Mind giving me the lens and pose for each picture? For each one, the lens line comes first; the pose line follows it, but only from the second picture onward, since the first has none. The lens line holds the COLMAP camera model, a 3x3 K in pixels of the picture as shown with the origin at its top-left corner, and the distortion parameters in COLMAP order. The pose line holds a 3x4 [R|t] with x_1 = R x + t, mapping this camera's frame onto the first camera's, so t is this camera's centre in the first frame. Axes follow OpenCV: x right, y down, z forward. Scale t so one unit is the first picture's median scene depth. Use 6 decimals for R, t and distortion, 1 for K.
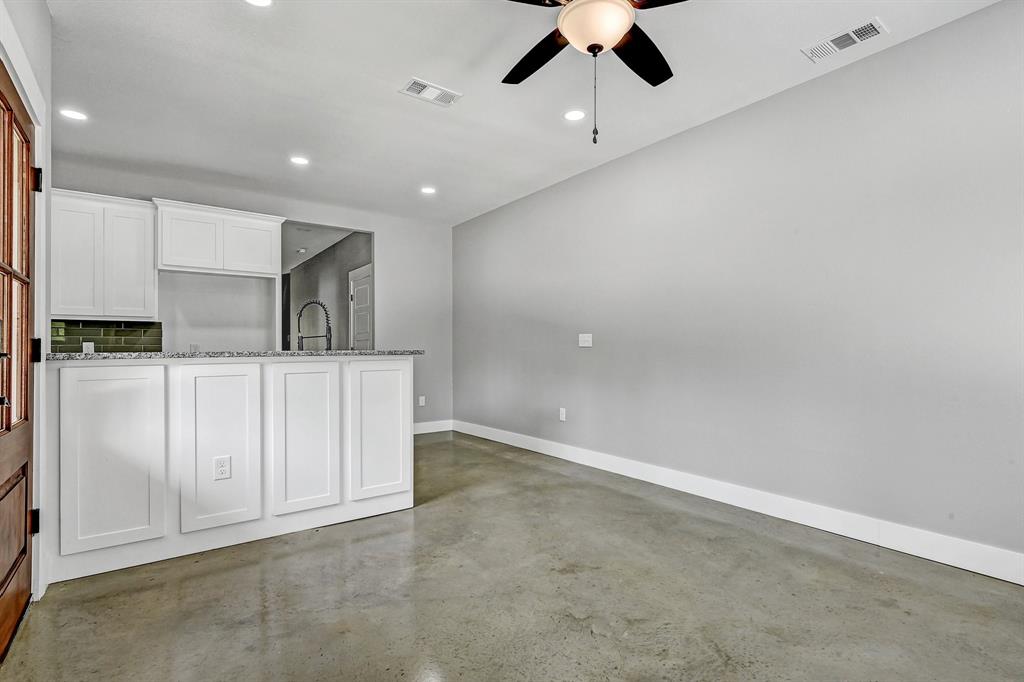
lens RADIAL K [[488.2, 0, 510.3], [0, 488.2, 346.0], [0, 0, 1]] dist [-0.003409, -0.011082]
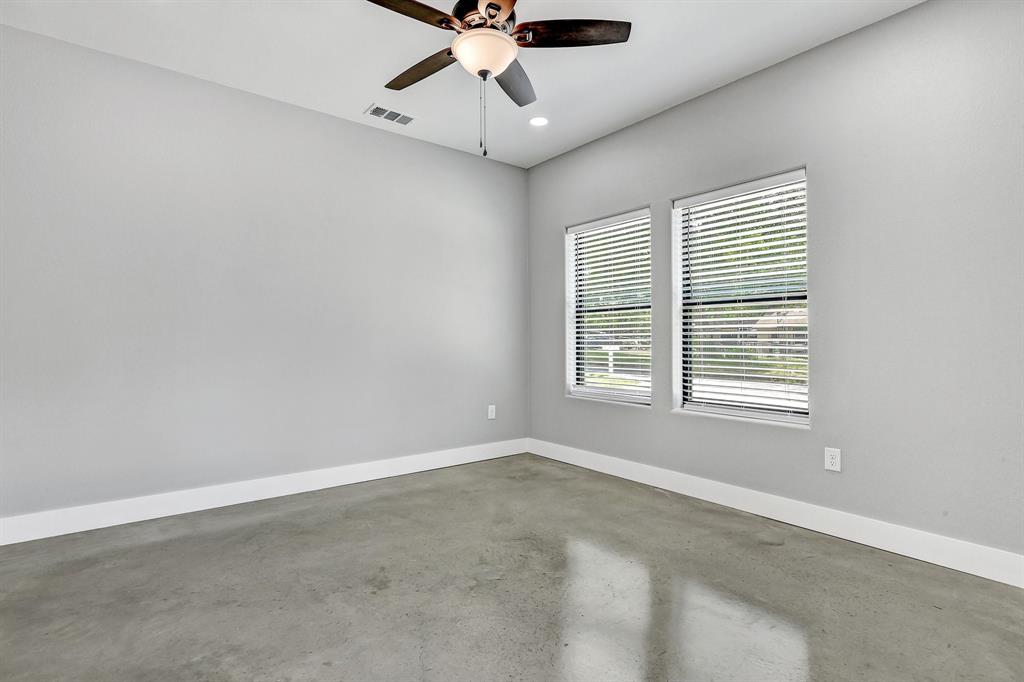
lens RADIAL K [[488.2, 0, 510.3], [0, 488.2, 346.0], [0, 0, 1]] dist [-0.003409, -0.011082]
pose [[-0.025673, -0.012578, 0.999591, -0.751226], [-0.000558, 0.999921, 0.012568, 0.007236], [-0.999670, -0.000235, -0.025678, 0.749859]]
